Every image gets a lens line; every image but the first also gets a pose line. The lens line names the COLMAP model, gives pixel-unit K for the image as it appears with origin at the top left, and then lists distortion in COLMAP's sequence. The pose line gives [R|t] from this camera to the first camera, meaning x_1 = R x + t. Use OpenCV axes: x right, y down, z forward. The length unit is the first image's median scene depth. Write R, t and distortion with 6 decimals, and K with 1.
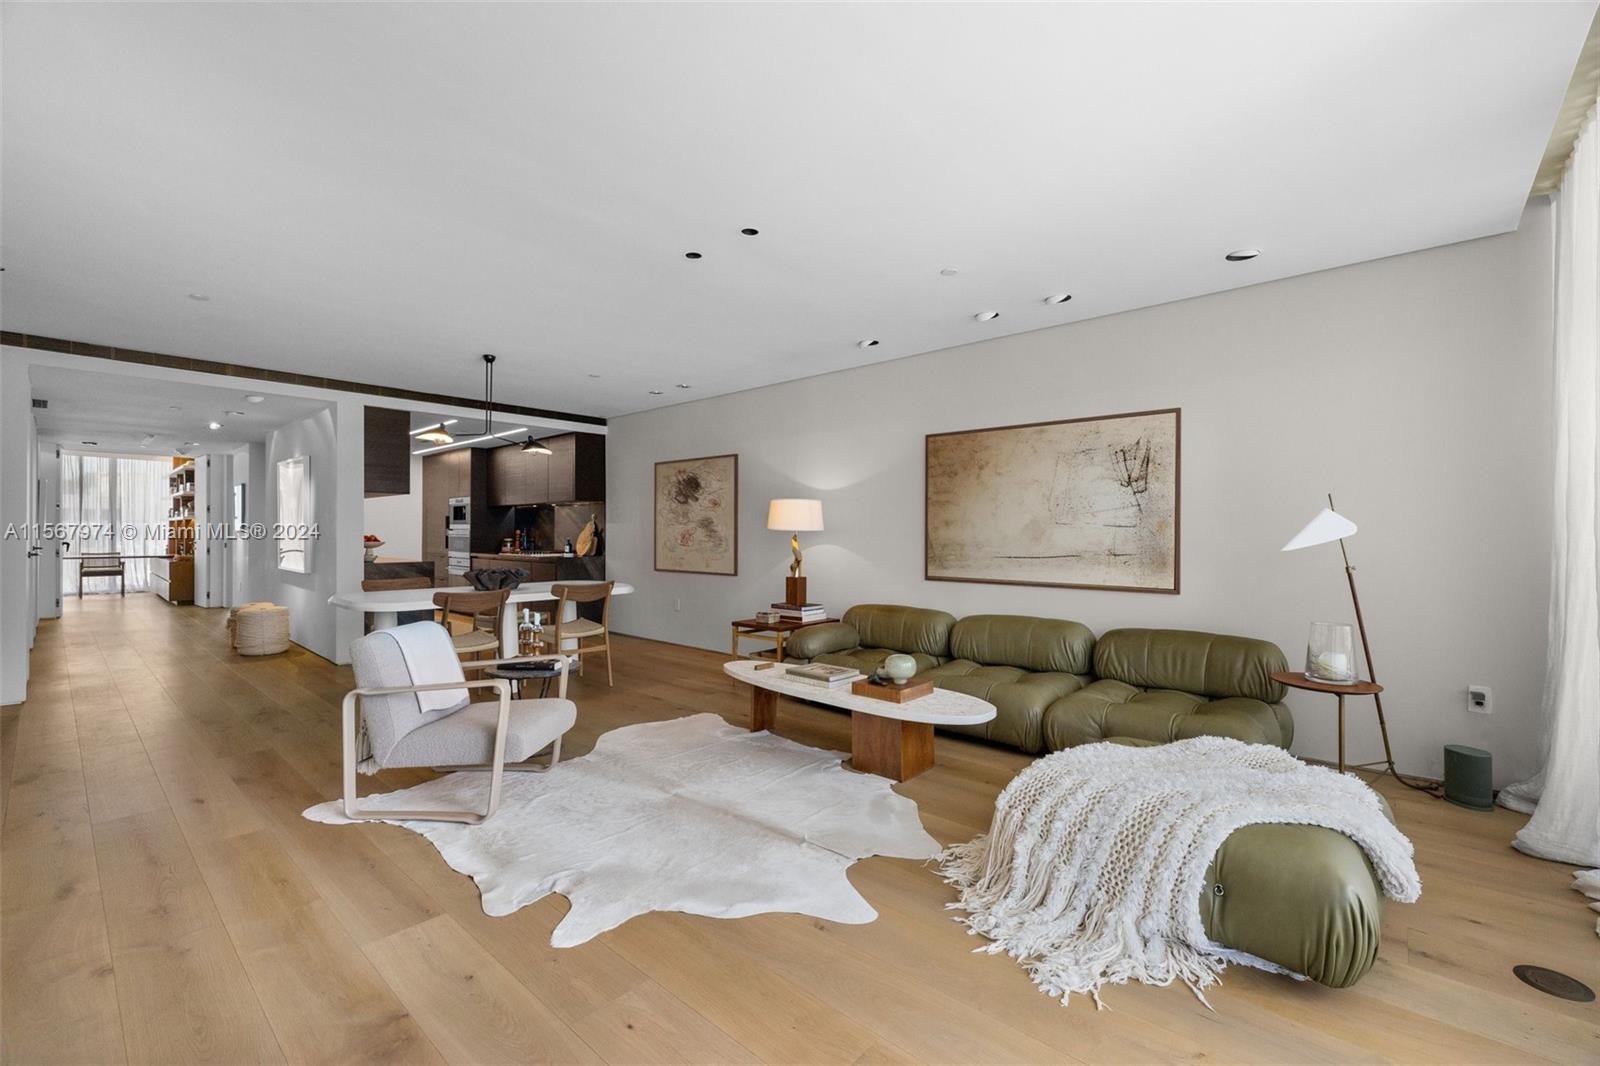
lens RADIAL K [[665.0, 0, 800.0], [0, 665.0, 533.0], [0, 0, 1]] dist [0.000340, -0.000102]
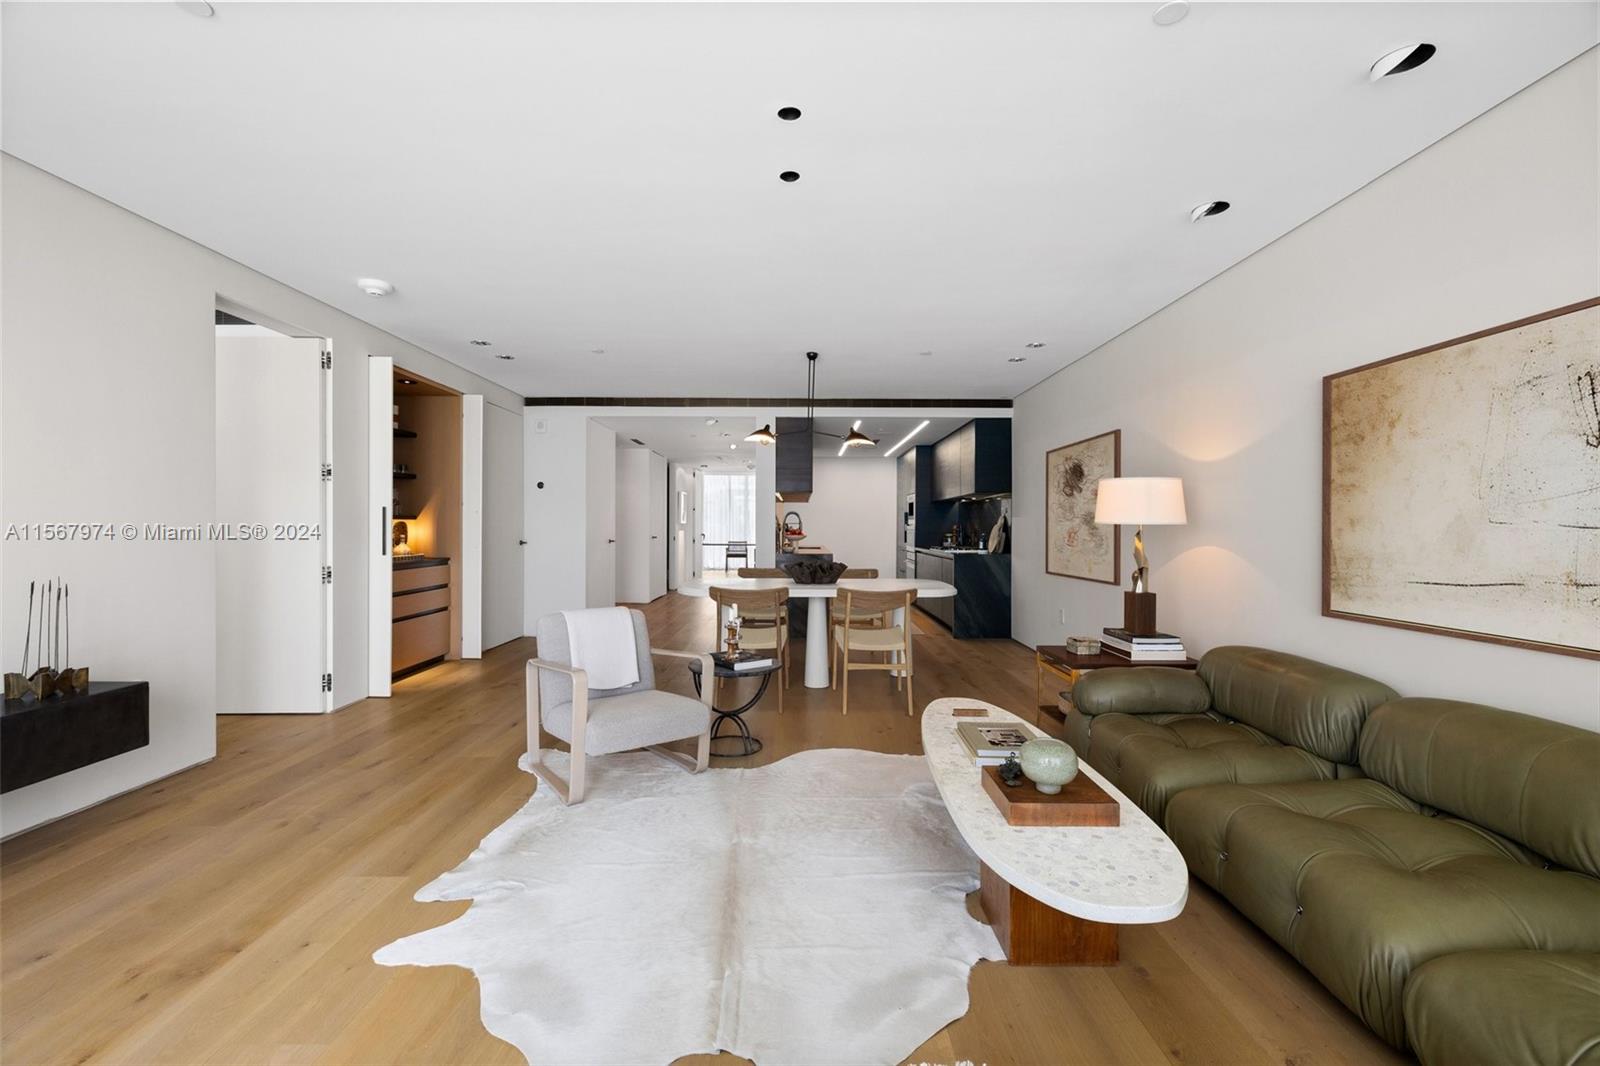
lens RADIAL K [[665.0, 0, 800.0], [0, 665.0, 533.0], [0, 0, 1]] dist [0.000340, -0.000102]
pose [[0.672729, 0.006879, -0.739857, 0.271053], [-0.002687, 0.999973, 0.006854, 0.002084], [0.739884, -0.002624, 0.672729, 0.293442]]
